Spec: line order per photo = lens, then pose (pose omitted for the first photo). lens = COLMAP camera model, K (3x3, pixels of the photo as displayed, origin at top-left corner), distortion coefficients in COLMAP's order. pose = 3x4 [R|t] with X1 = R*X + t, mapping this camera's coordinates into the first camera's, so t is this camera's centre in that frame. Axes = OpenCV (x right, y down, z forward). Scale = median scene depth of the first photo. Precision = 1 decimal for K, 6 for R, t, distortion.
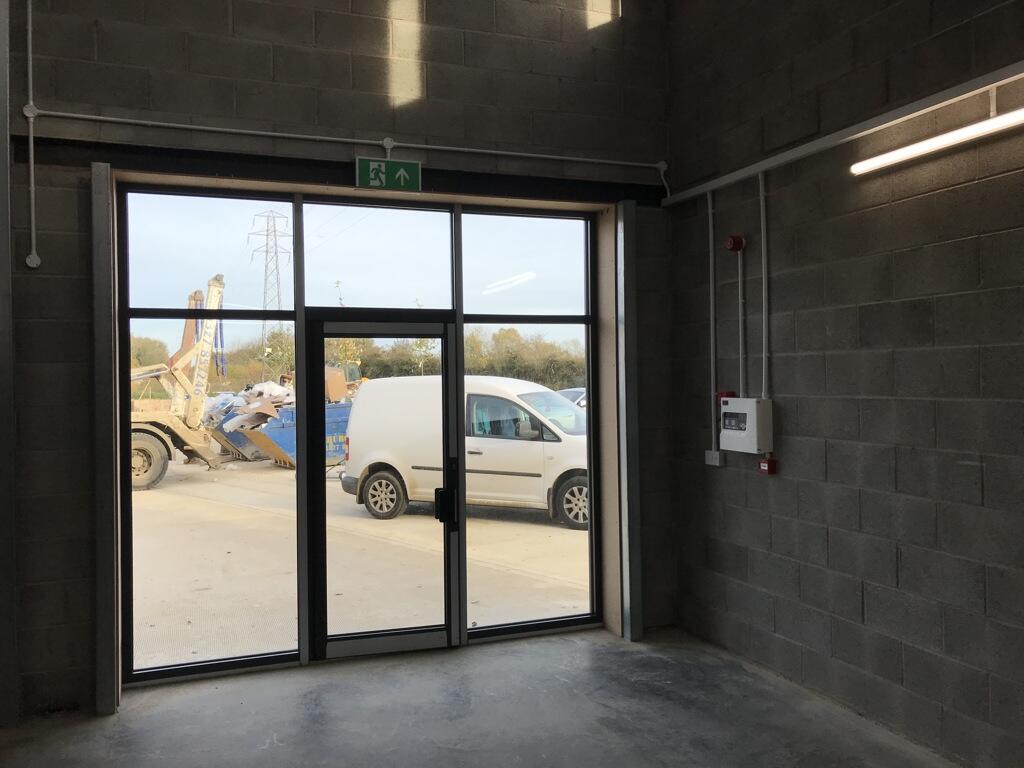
lens RADIAL K [[832.4, 0, 508.8], [0, 832.4, 379.7], [0, 0, 1]] dist [0.003654, 0.005470]
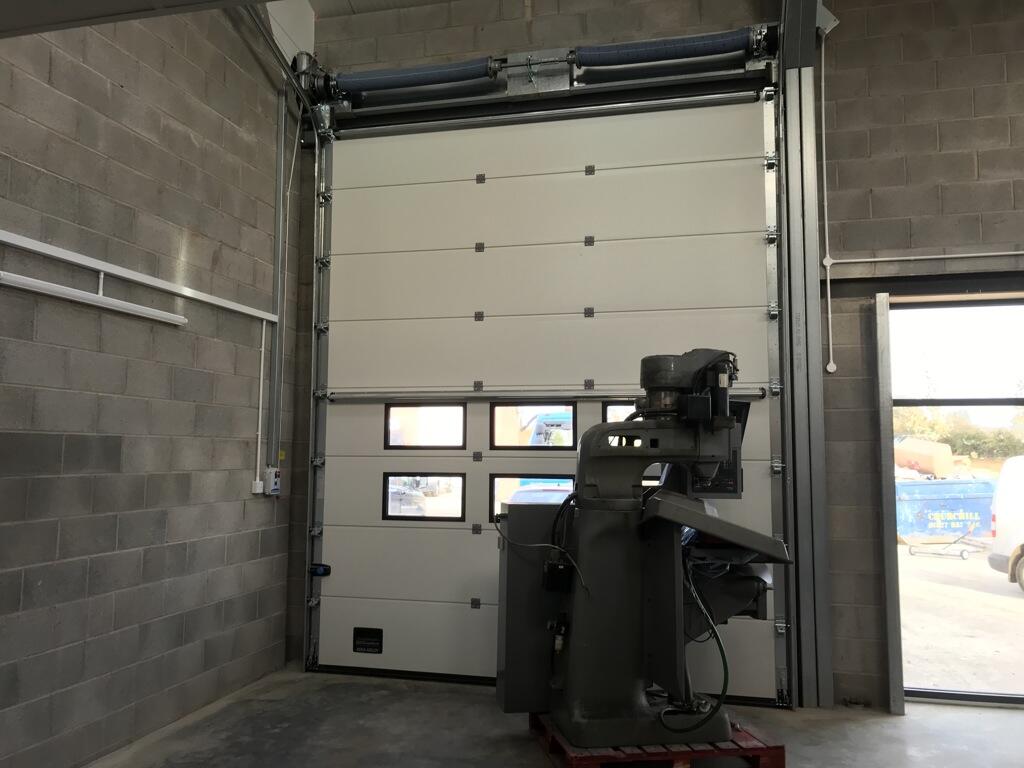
lens RADIAL K [[832.4, 0, 510.7], [0, 832.4, 379.3], [0, 0, 1]] dist [0.003654, 0.005470]
pose [[0.810612, -0.035420, -0.584511, -0.176267], [-0.015890, 0.996471, -0.082420, -0.000238], [0.585368, 0.076098, 0.807189, -0.392795]]
